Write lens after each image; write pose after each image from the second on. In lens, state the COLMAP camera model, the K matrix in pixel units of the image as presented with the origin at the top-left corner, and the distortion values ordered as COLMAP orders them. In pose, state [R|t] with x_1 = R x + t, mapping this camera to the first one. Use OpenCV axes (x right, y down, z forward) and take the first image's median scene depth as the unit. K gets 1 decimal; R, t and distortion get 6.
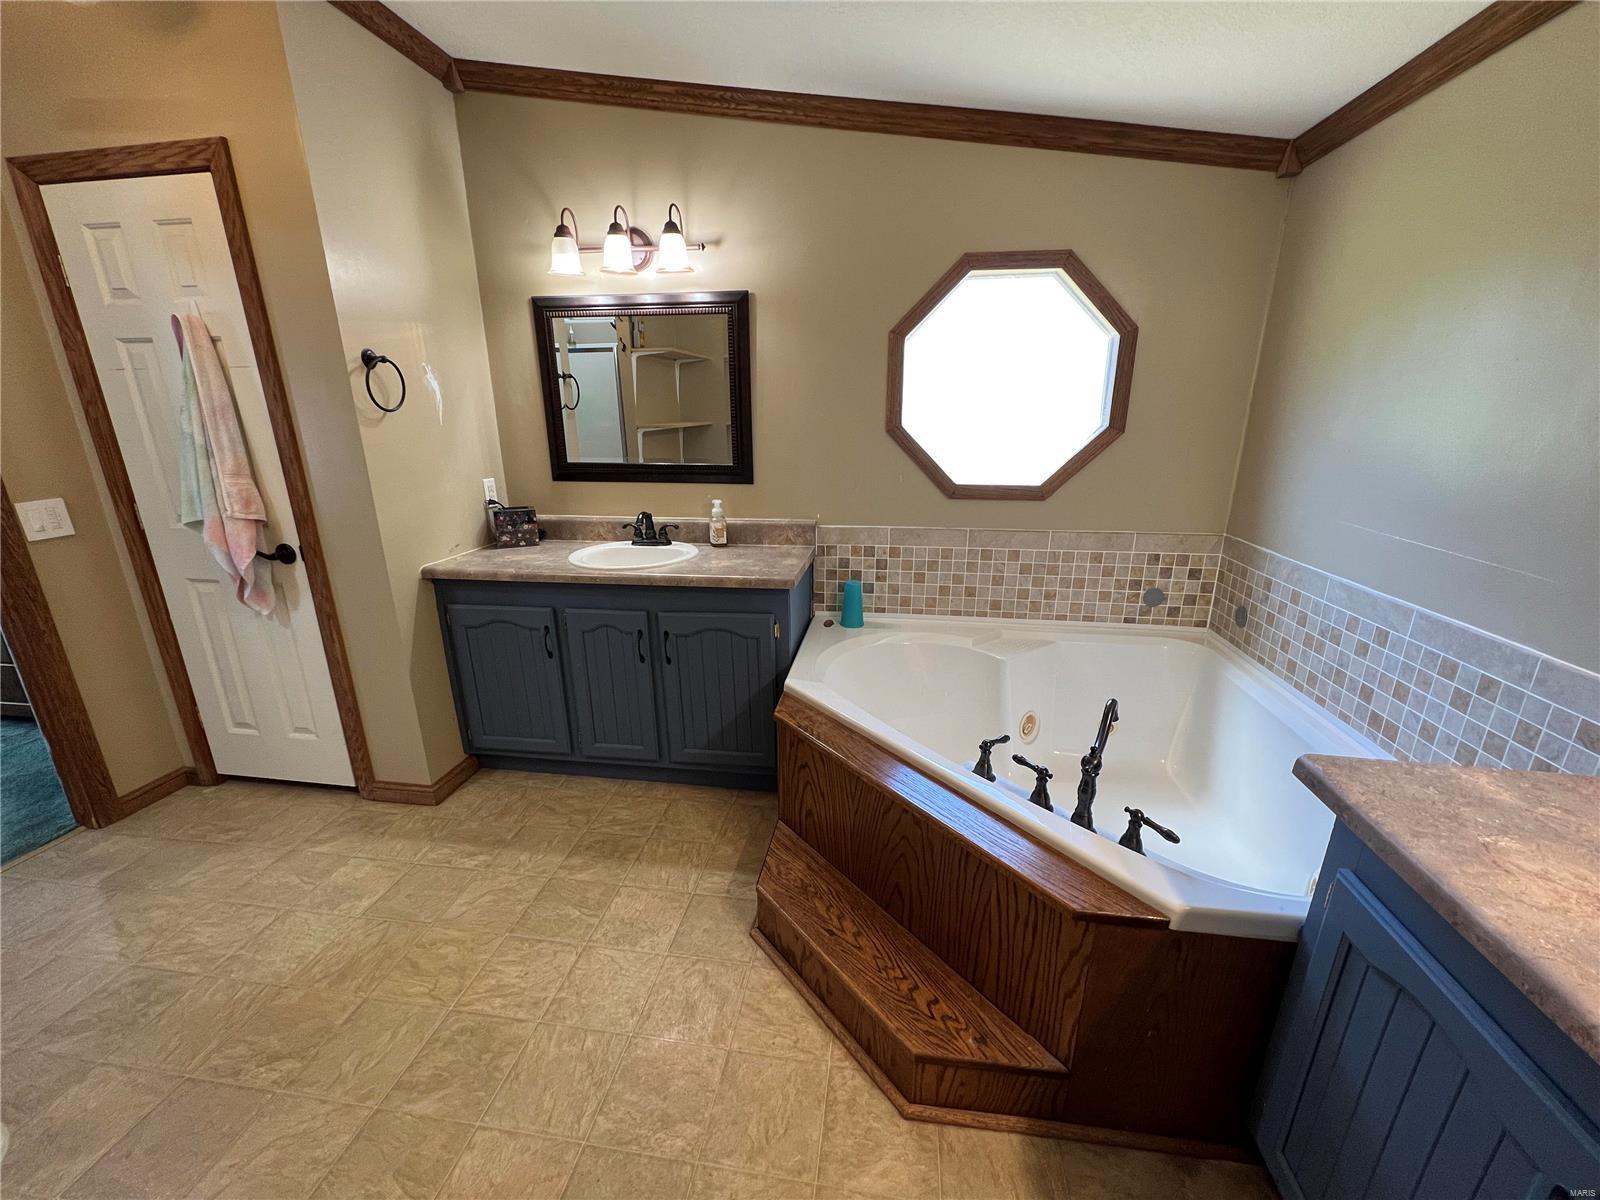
lens RADIAL K [[641.2, 0, 805.3], [0, 641.2, 610.1], [0, 0, 1]] dist [-0.001437, -0.000043]
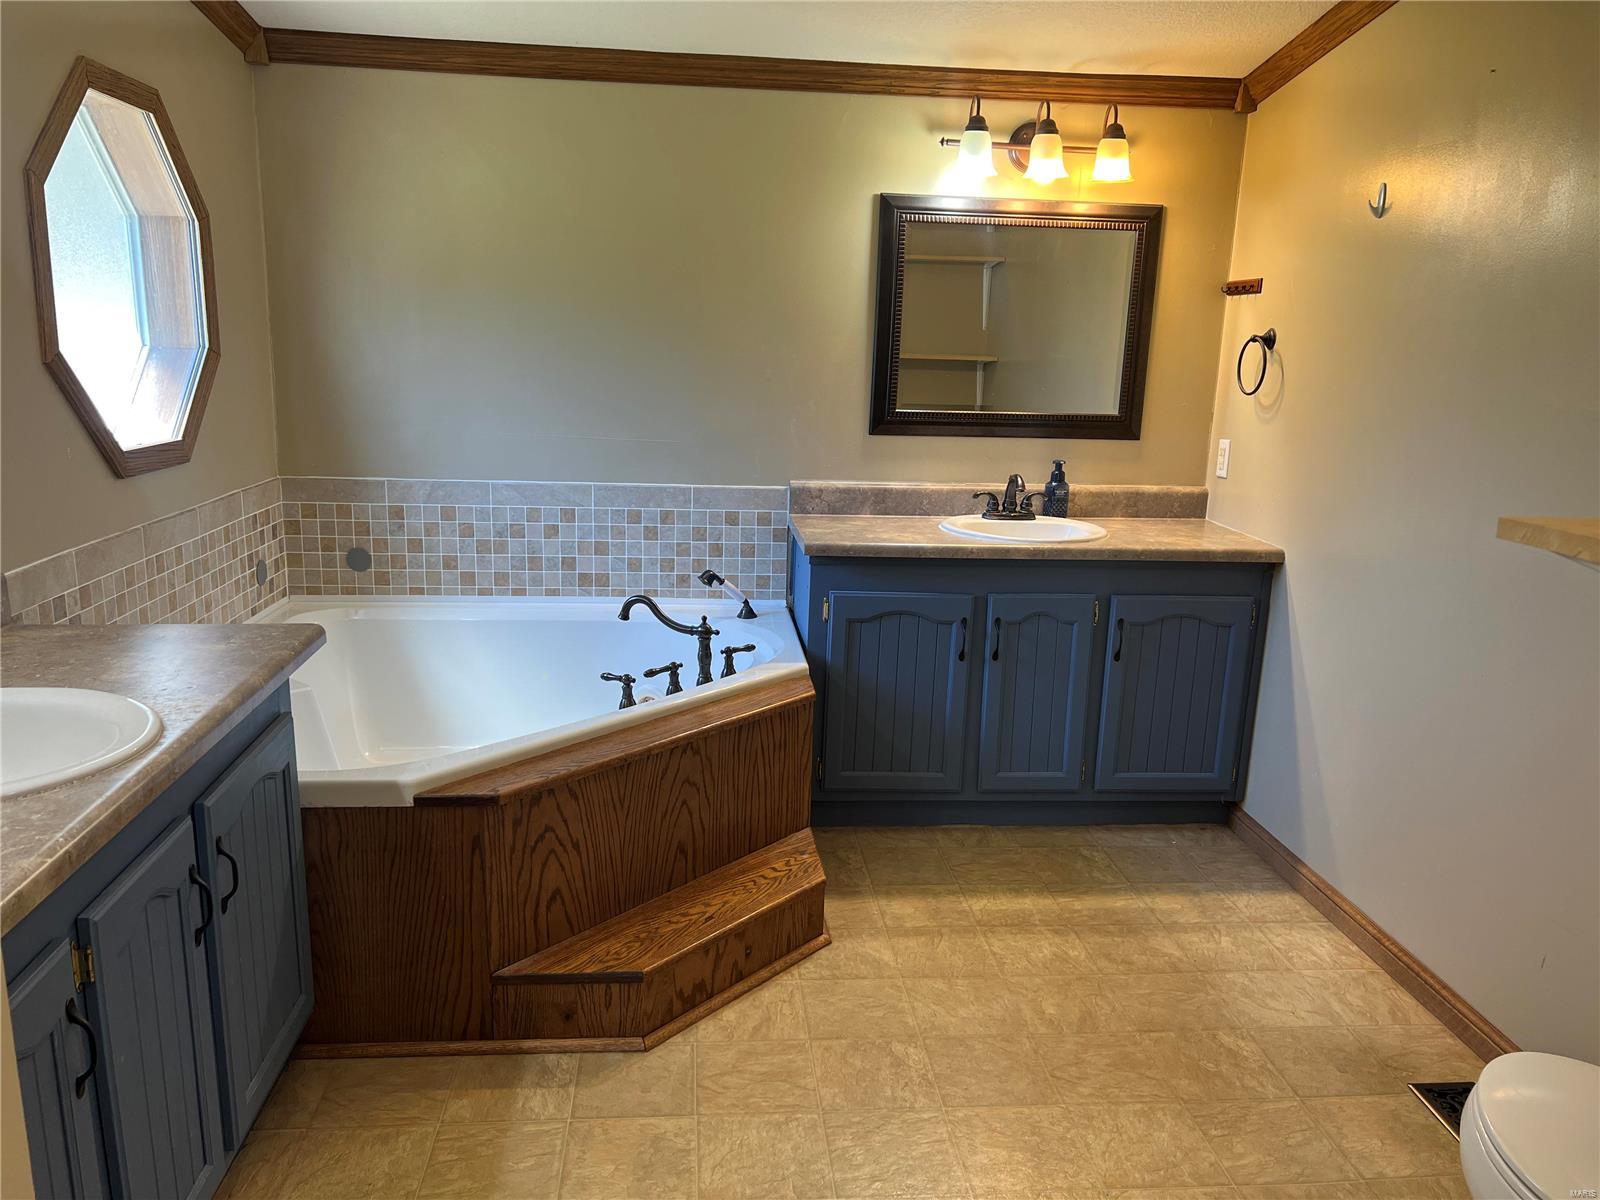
lens RADIAL K [[1194.4, 0, 802.3], [0, 1194.4, 603.3], [0, 0, 1]] dist [0.056955, -0.005947]
pose [[-0.238065, -0.217558, 0.946569, -1.364535], [0.259506, 0.924910, 0.277846, -0.307757], [-0.935939, 0.311786, -0.163731, 0.938975]]
